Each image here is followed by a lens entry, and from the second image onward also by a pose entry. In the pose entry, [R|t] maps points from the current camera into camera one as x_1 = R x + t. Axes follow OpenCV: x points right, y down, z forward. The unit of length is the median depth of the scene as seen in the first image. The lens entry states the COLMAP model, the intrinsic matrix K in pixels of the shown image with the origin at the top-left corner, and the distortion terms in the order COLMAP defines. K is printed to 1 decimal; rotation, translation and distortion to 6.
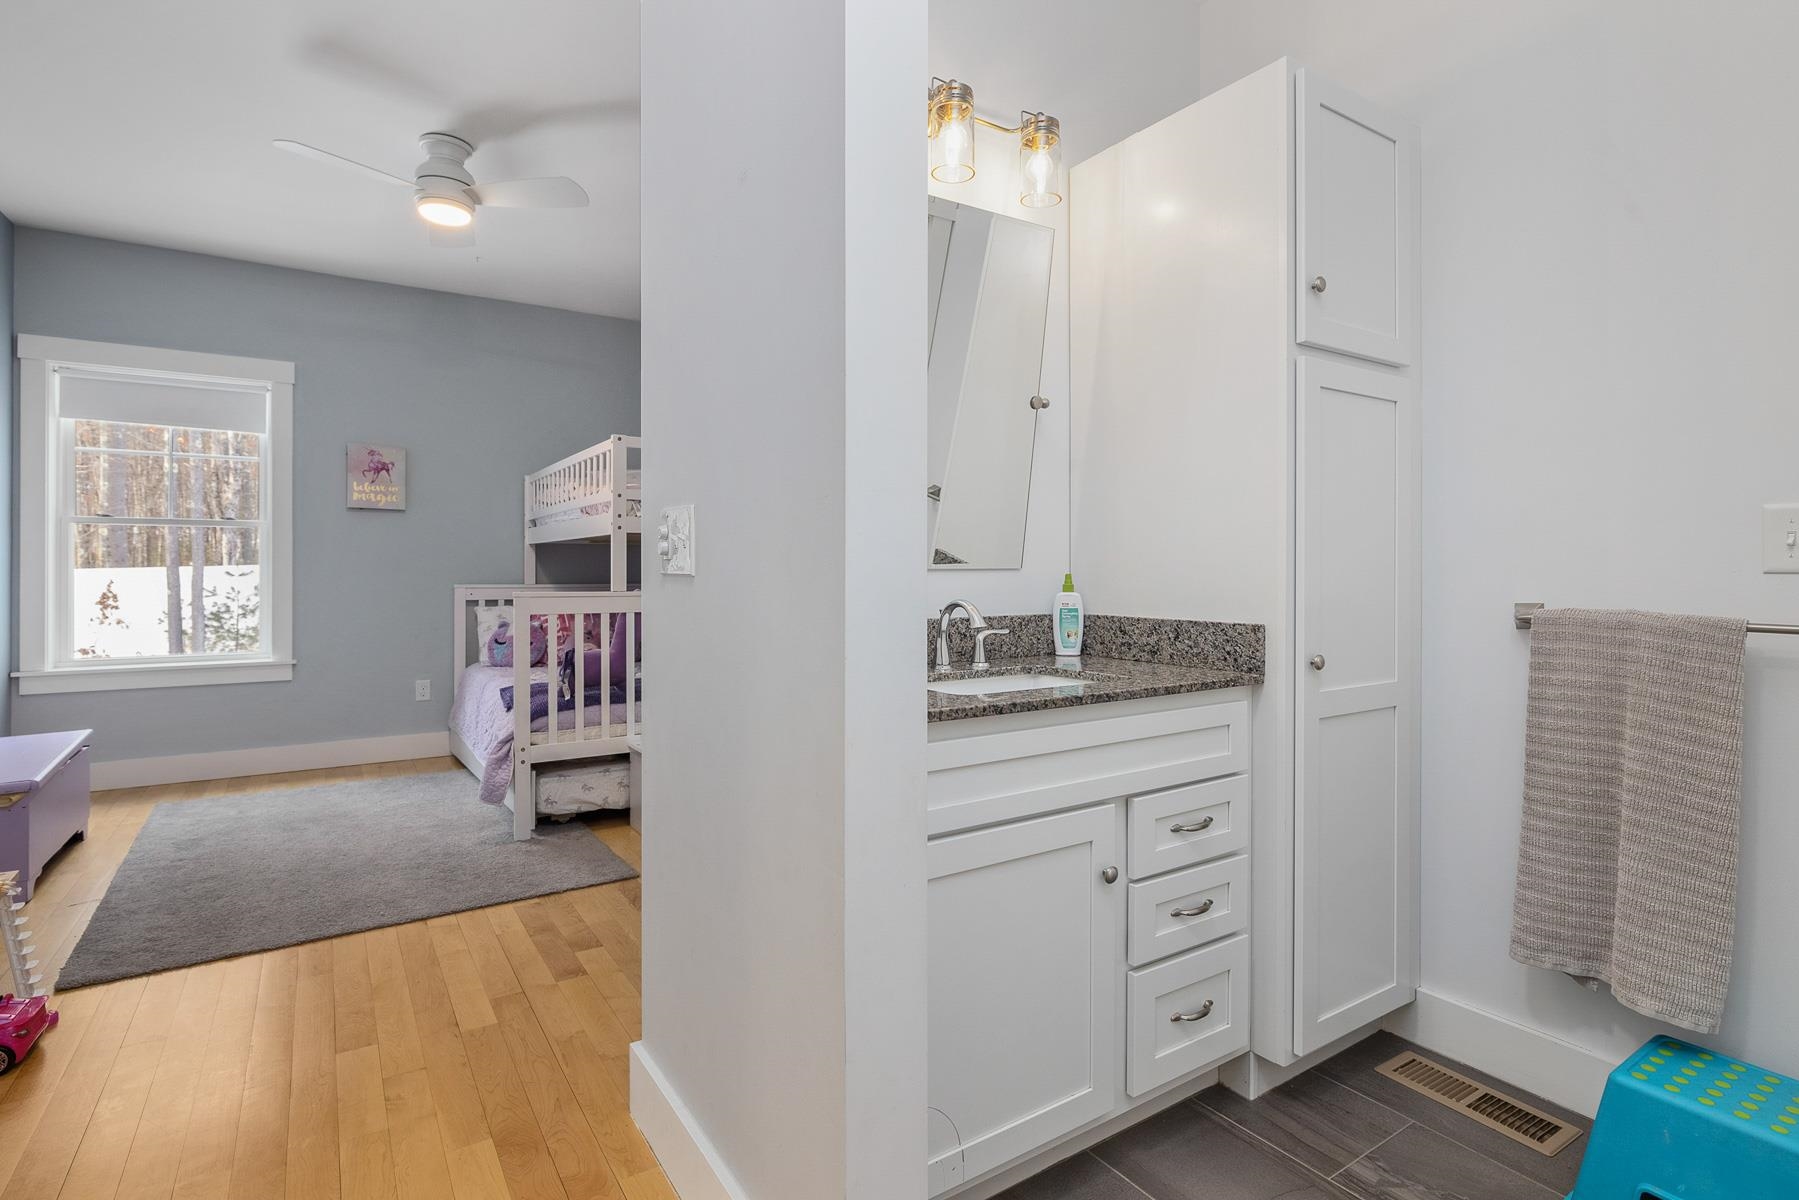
lens RADIAL K [[885.3, 0, 882.5], [0, 885.3, 566.5], [0, 0, 1]] dist [-0.002693, 0.002833]
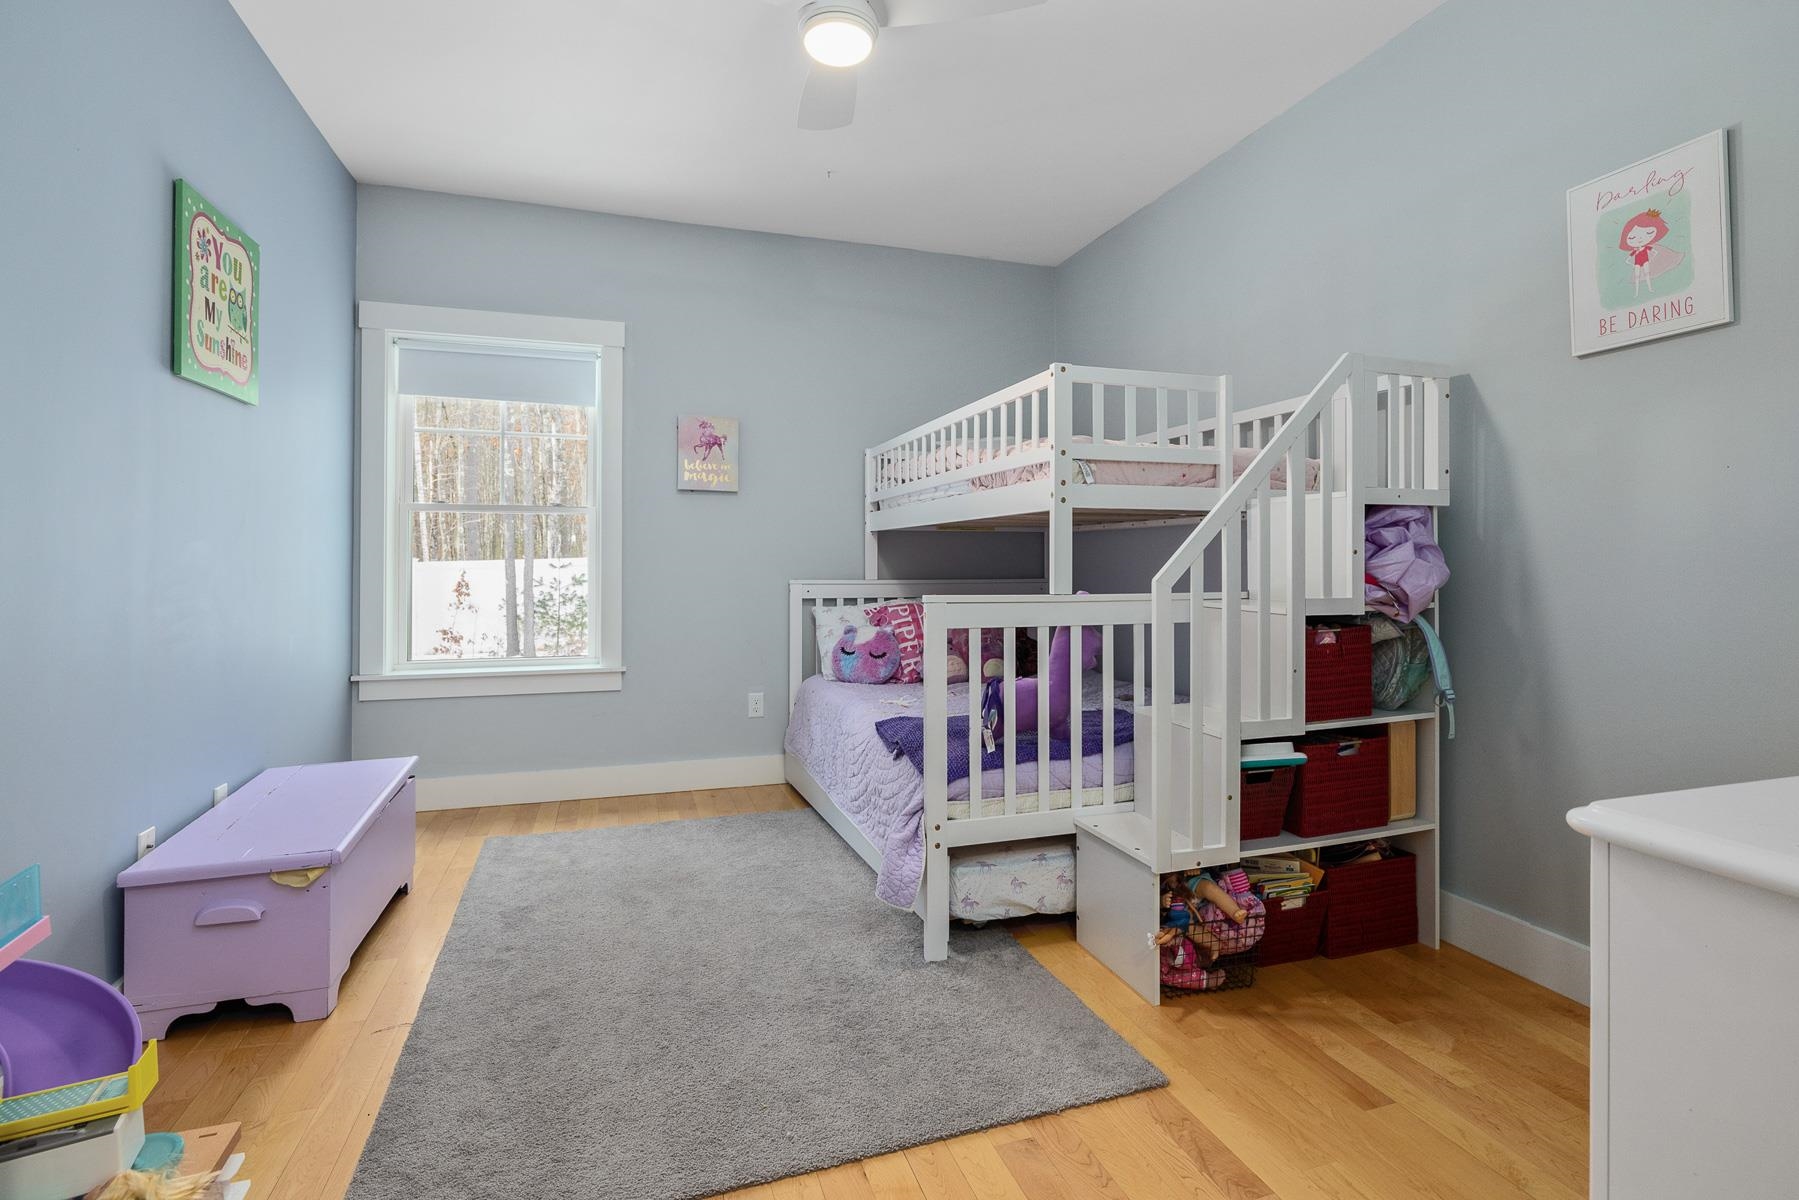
lens RADIAL K [[856.2, 0, 887.3], [0, 856.2, 553.2], [0, 0, 1]] dist [-0.001481, -0.001088]
pose [[0.965886, -0.002604, -0.258953, -0.217539], [0.000870, 0.999976, -0.006808, 0.000761], [0.258965, 0.006350, 0.965866, 0.281962]]
